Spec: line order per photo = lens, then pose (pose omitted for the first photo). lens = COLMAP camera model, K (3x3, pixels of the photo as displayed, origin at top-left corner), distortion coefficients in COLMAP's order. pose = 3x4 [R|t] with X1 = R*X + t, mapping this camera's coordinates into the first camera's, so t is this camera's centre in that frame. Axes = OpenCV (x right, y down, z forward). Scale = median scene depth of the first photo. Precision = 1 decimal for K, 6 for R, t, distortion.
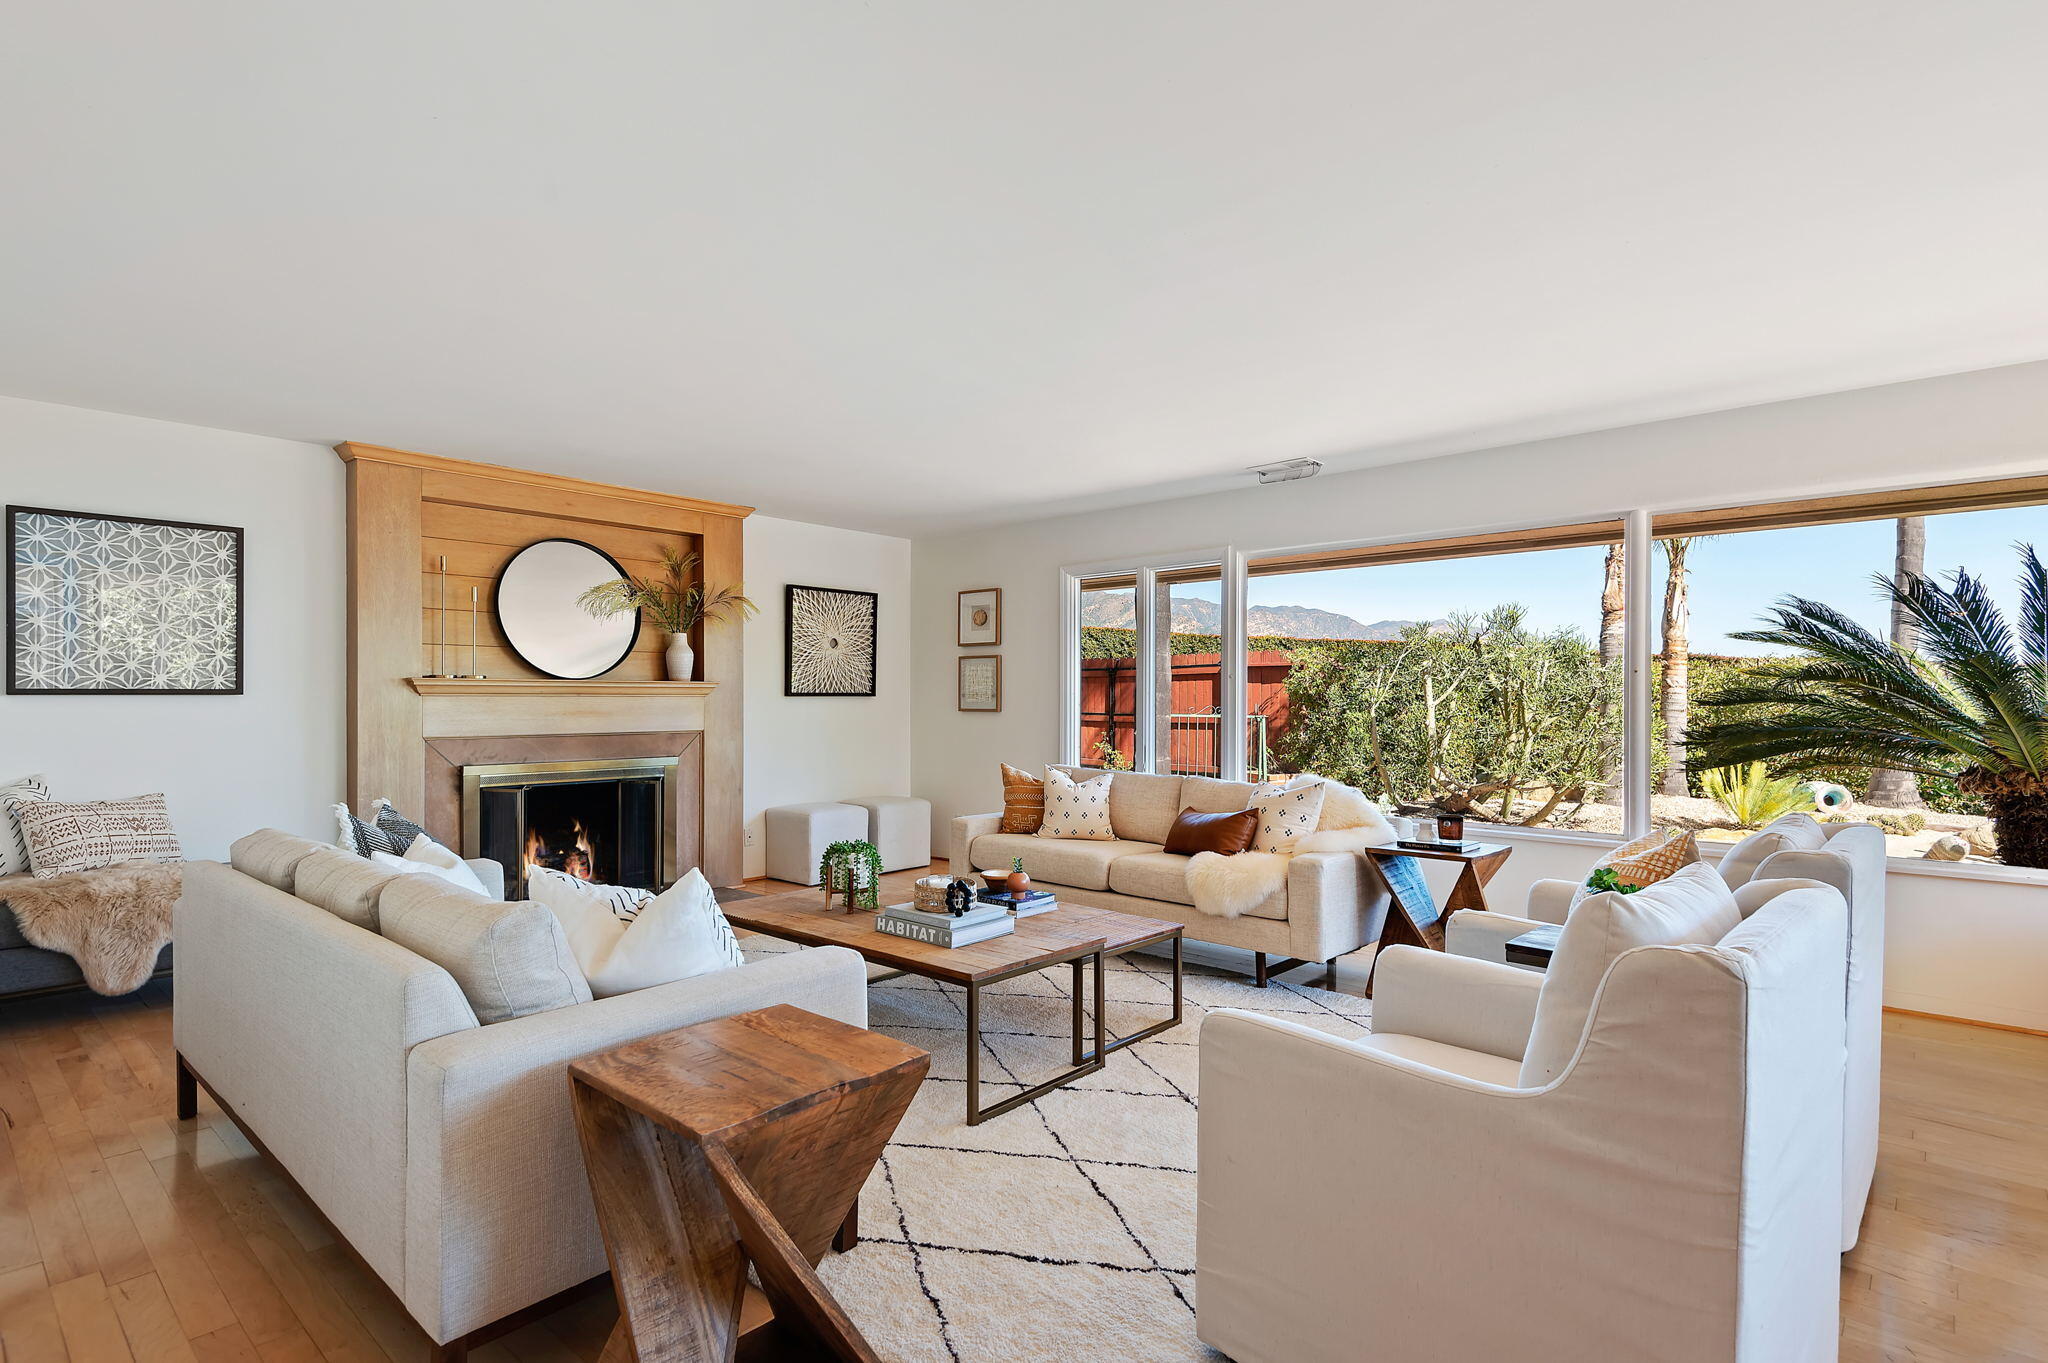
lens RADIAL K [[1039.7, 0, 1031.9], [0, 1039.7, 700.8], [0, 0, 1]] dist [0.023898, -0.003056]
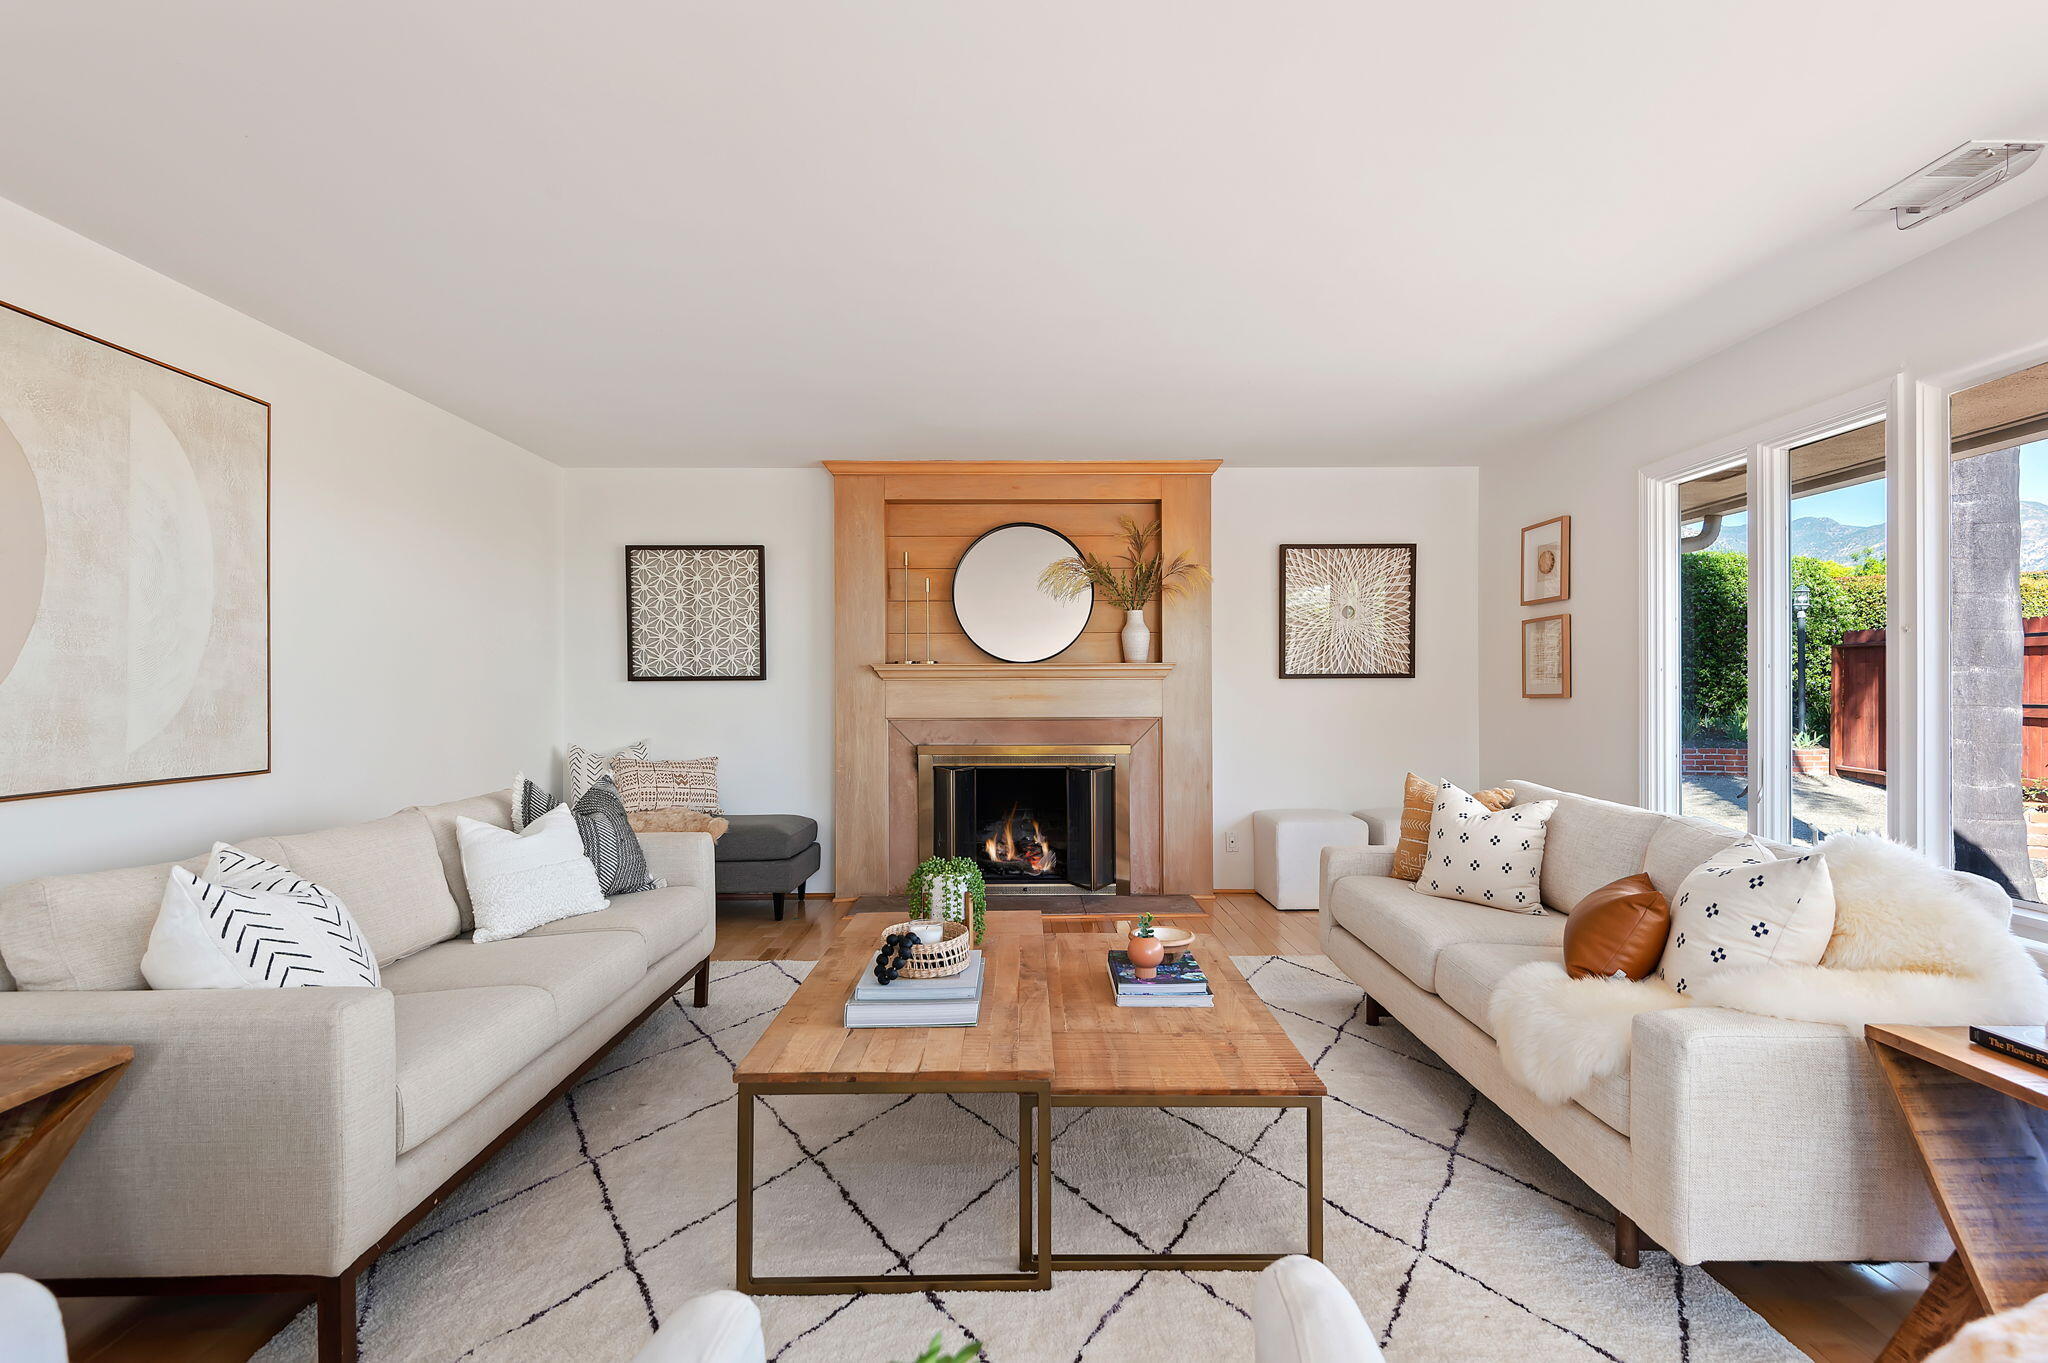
lens RADIAL K [[1039.7, 0, 1019.7], [0, 1039.7, 676.6], [0, 0, 1]] dist [0.023898, -0.003056]
pose [[0.663695, -0.011595, -0.747914, 0.295724], [0.001970, 0.999903, -0.013753, 0.006014], [0.748001, 0.007654, 0.663654, 0.342410]]
